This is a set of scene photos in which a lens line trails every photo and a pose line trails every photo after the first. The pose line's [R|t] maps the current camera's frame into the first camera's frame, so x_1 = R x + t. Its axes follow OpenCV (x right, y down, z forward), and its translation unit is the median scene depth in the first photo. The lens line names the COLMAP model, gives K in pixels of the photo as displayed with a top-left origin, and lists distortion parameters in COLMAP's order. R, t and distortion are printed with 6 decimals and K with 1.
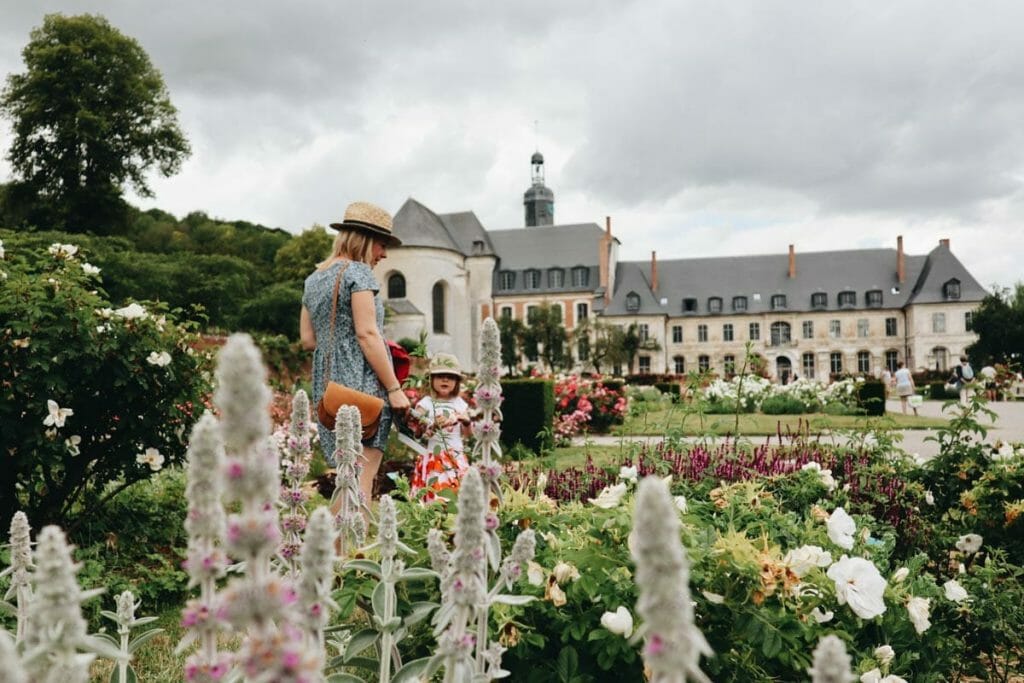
lens RADIAL K [[924.5, 0, 496.3], [0, 924.5, 341.3], [0, 0, 1]] dist [0.043406, 0.002295]
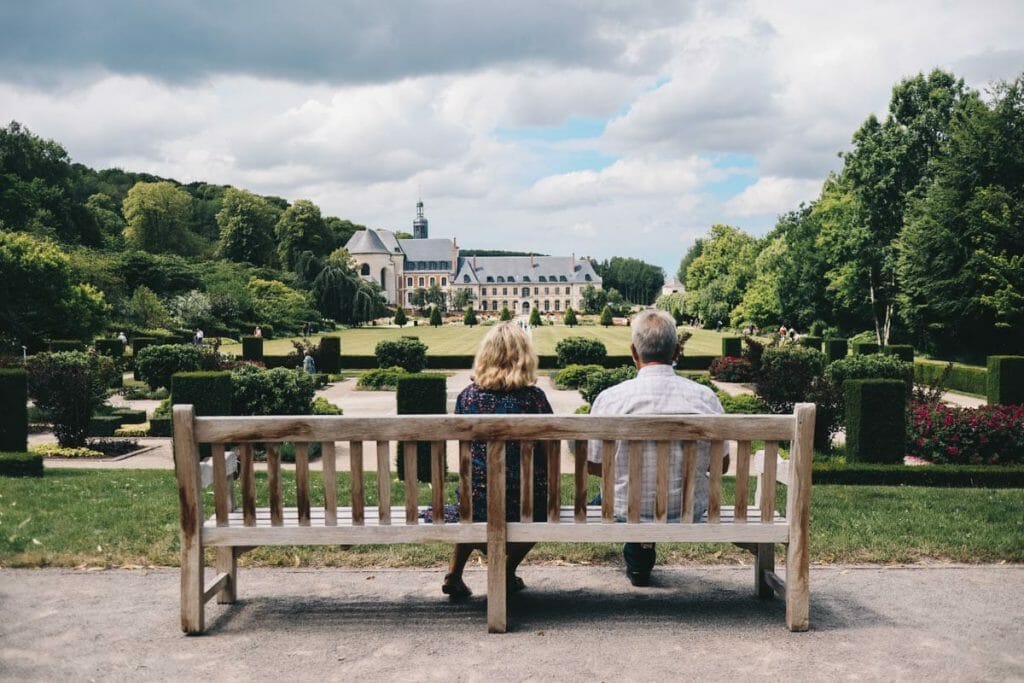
lens RADIAL K [[924.5, 0, 496.3], [0, 924.5, 341.3], [0, 0, 1]] dist [0.043406, 0.002295]
pose [[0.977762, 0.000428, 0.209718, -0.271719], [-0.019615, 0.995801, 0.089418, -0.094716], [-0.208799, -0.091543, 0.973665, -1.330180]]
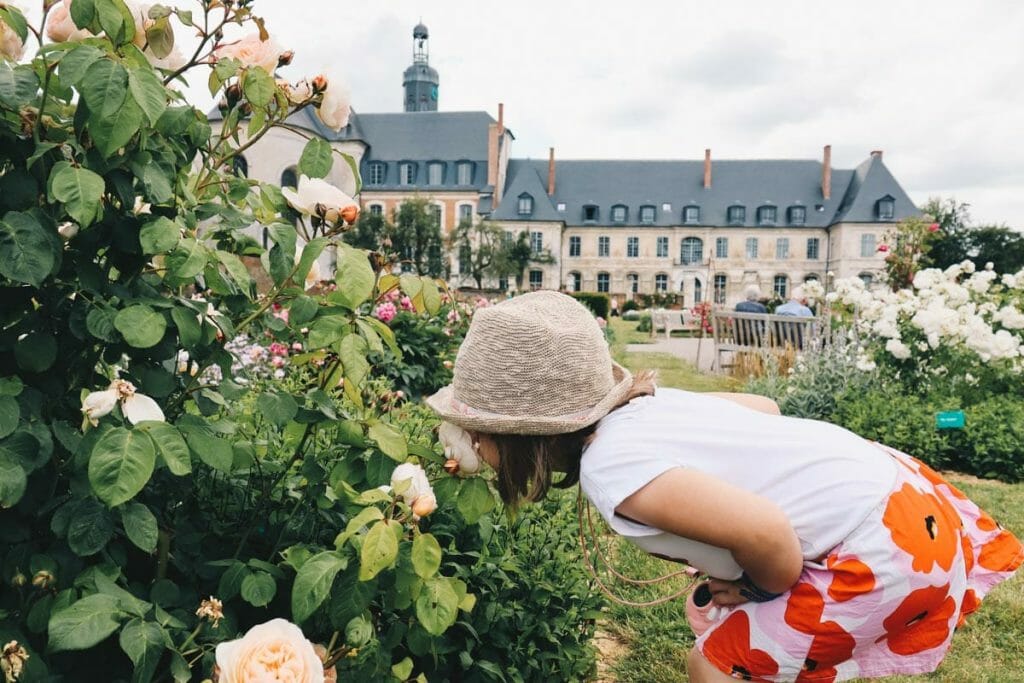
lens RADIAL K [[869.8, 0, 512.0], [0, 869.8, 341.5], [0, 0, 1]] dist [-0.005242, -0.000169]
pose [[0.989940, 0.031403, 0.137957, 0.030335], [-0.044040, 0.995011, 0.089520, 0.010696], [-0.134458, -0.094695, 0.986384, 0.210419]]
